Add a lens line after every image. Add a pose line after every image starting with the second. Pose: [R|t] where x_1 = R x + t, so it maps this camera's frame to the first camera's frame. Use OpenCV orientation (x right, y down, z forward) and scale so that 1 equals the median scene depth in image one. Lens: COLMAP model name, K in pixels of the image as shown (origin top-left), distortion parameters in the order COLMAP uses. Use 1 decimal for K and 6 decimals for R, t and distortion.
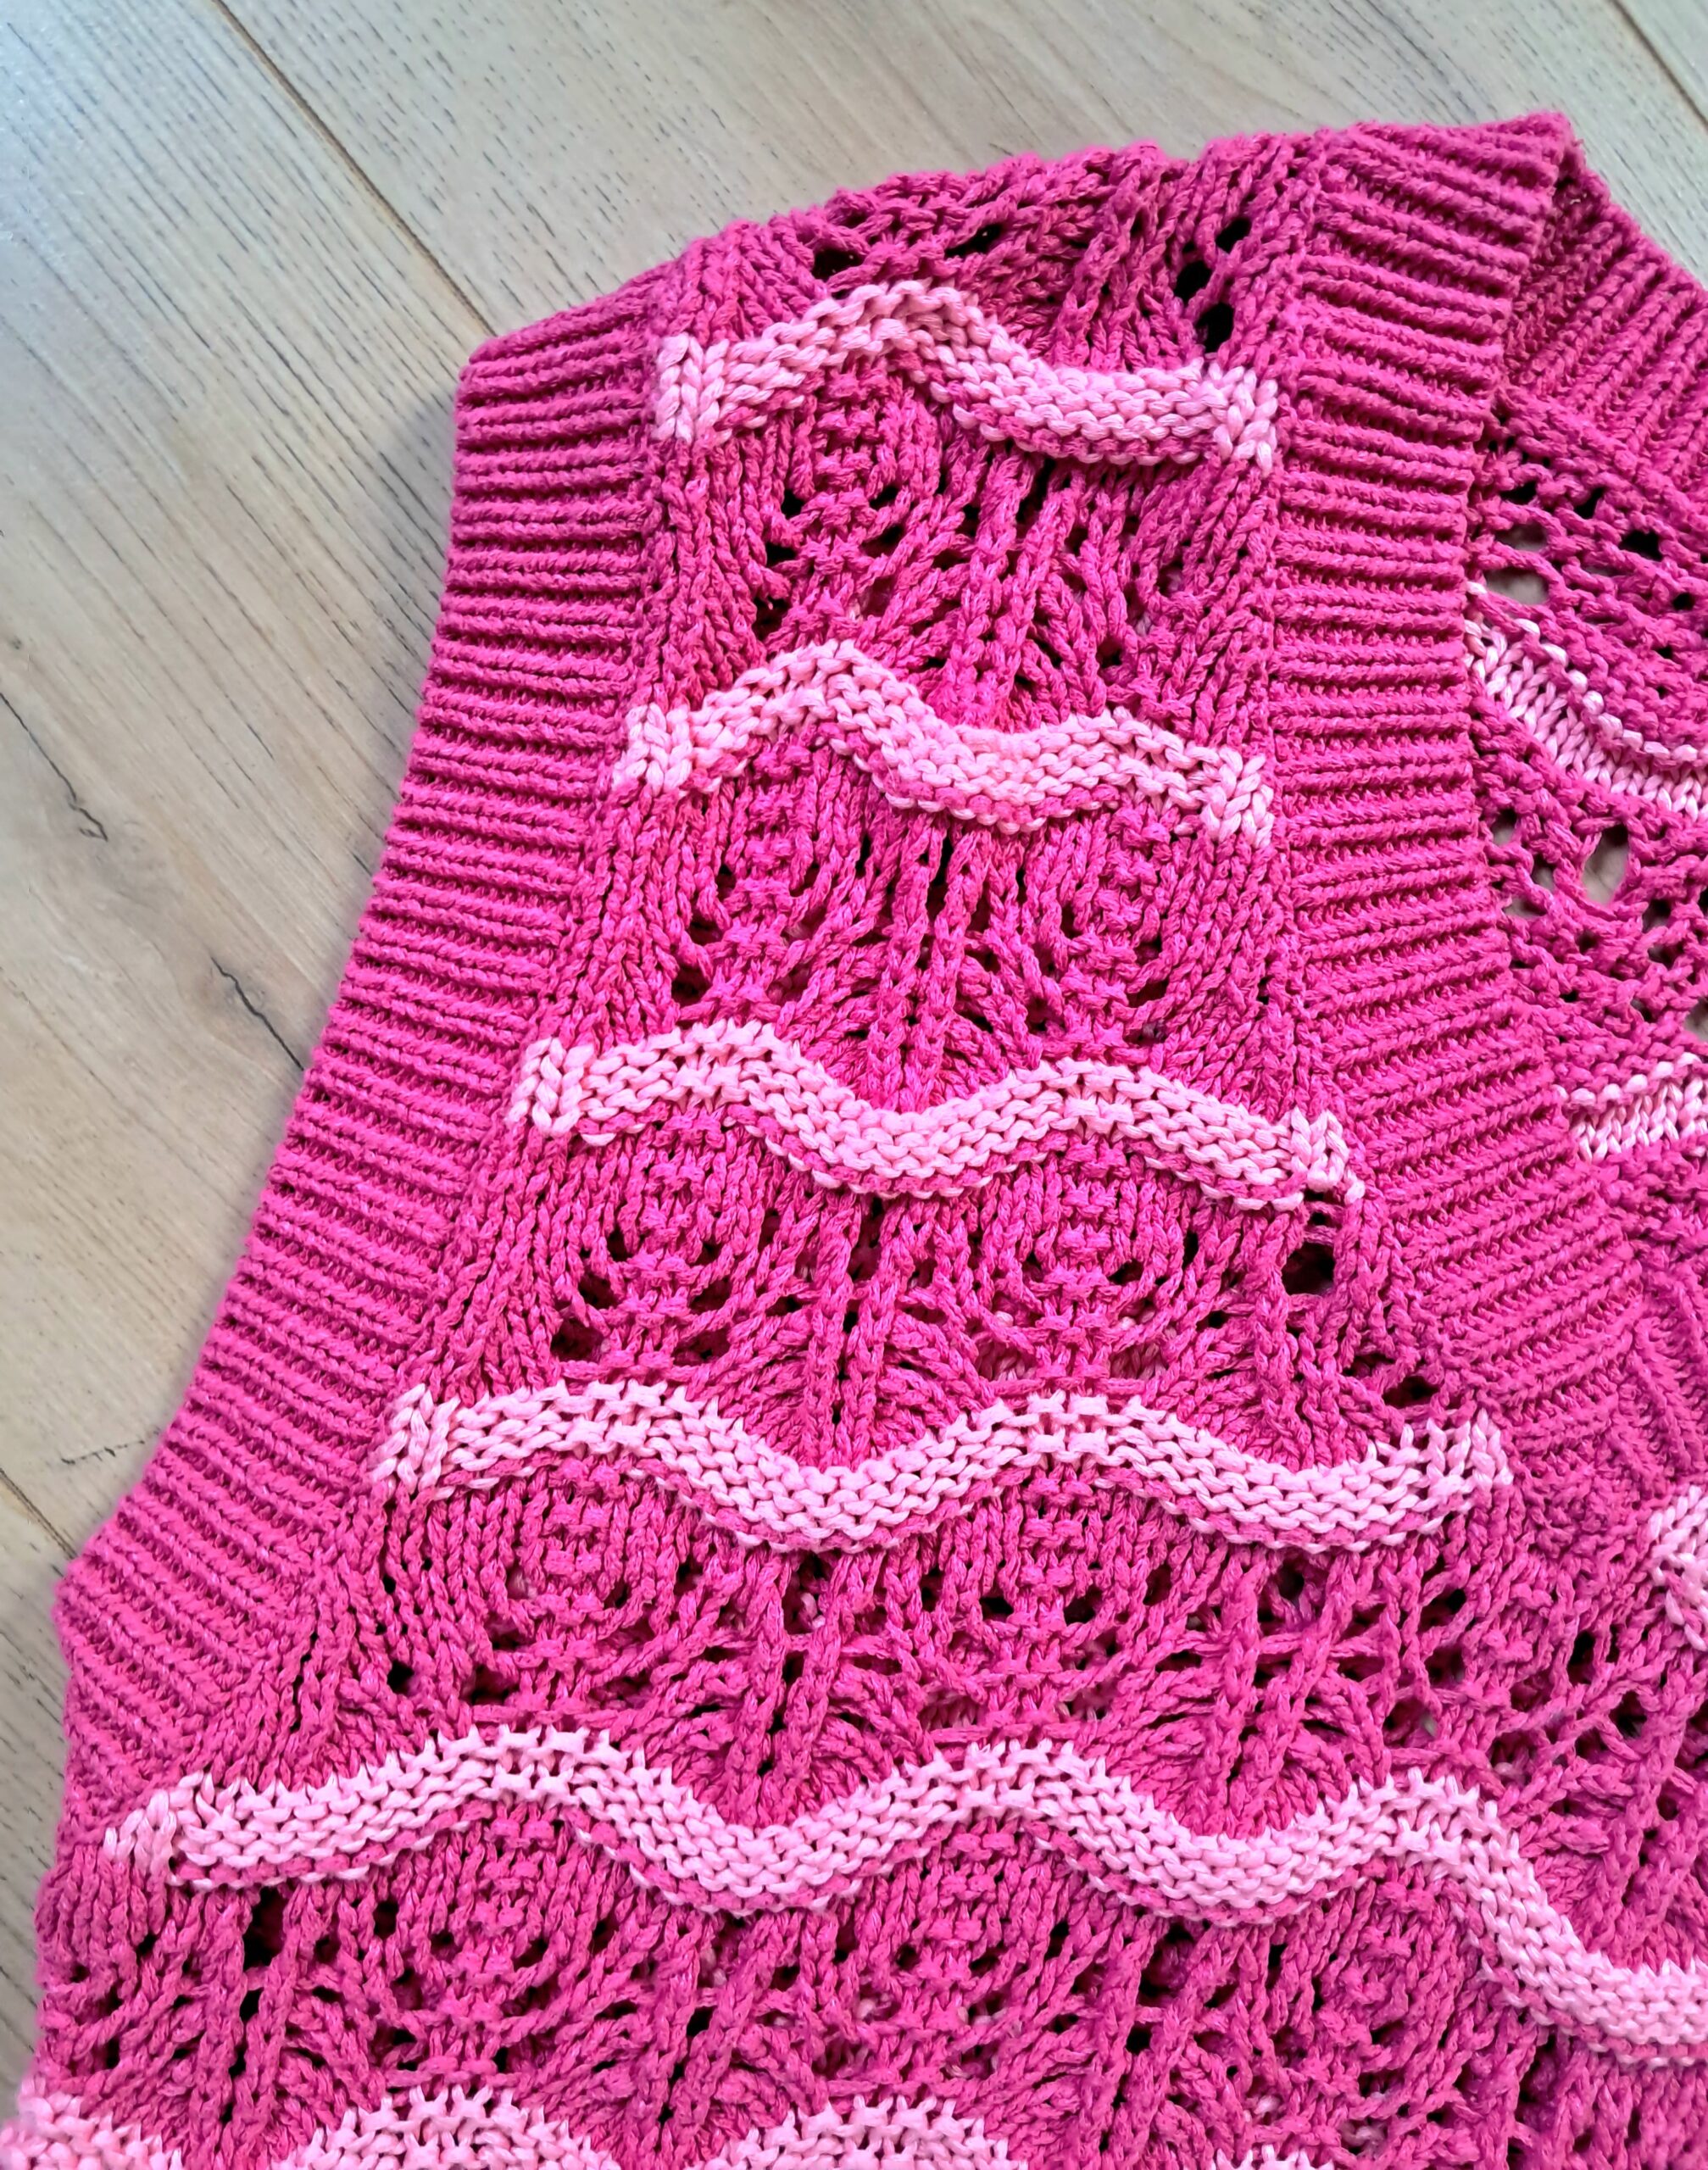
lens RADIAL K [[1832.4, 0, 854.0], [0, 1832.4, 1085.0], [0, 0, 1]] dist [0.040212, -0.121040]
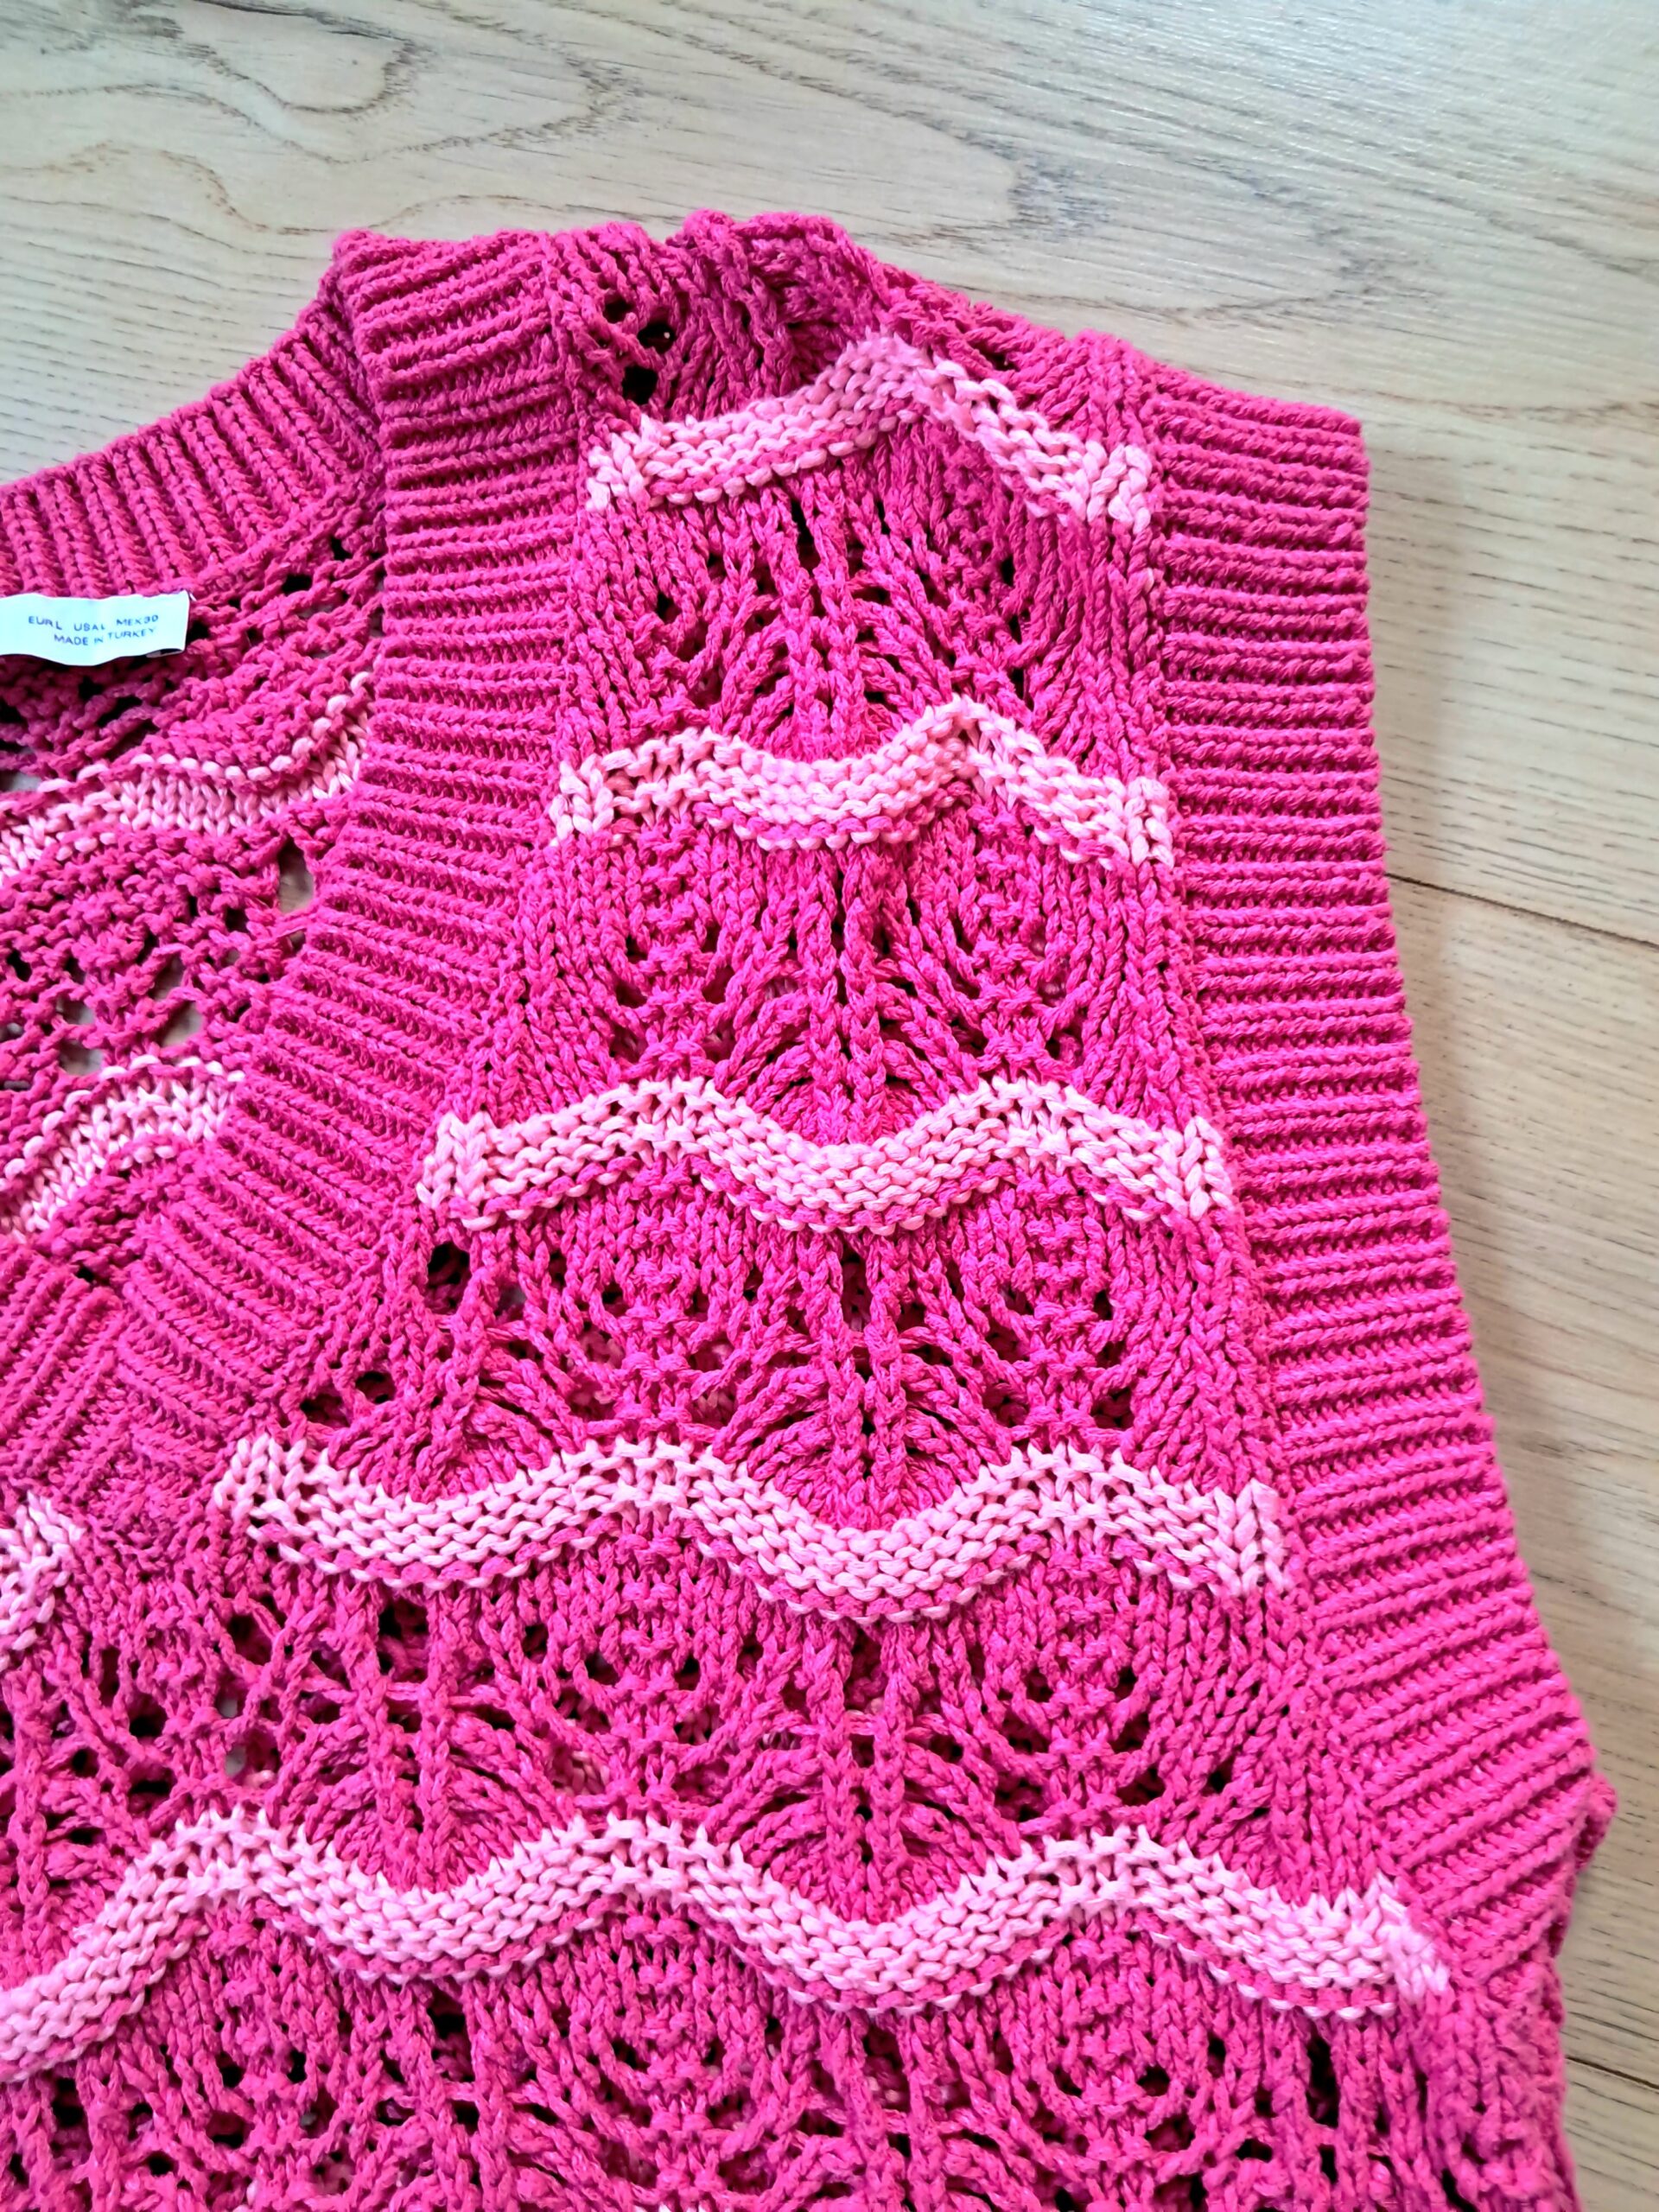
lens RADIAL K [[1834.8, 0, 829.5], [0, 1834.8, 1106.0], [0, 0, 1]] dist [0.081294, -0.225276]
pose [[0.821645, -0.562709, -0.090874, 0.949261], [0.545004, 0.822260, -0.163885, 0.422964], [0.166941, 0.085129, 0.982285, 0.016584]]
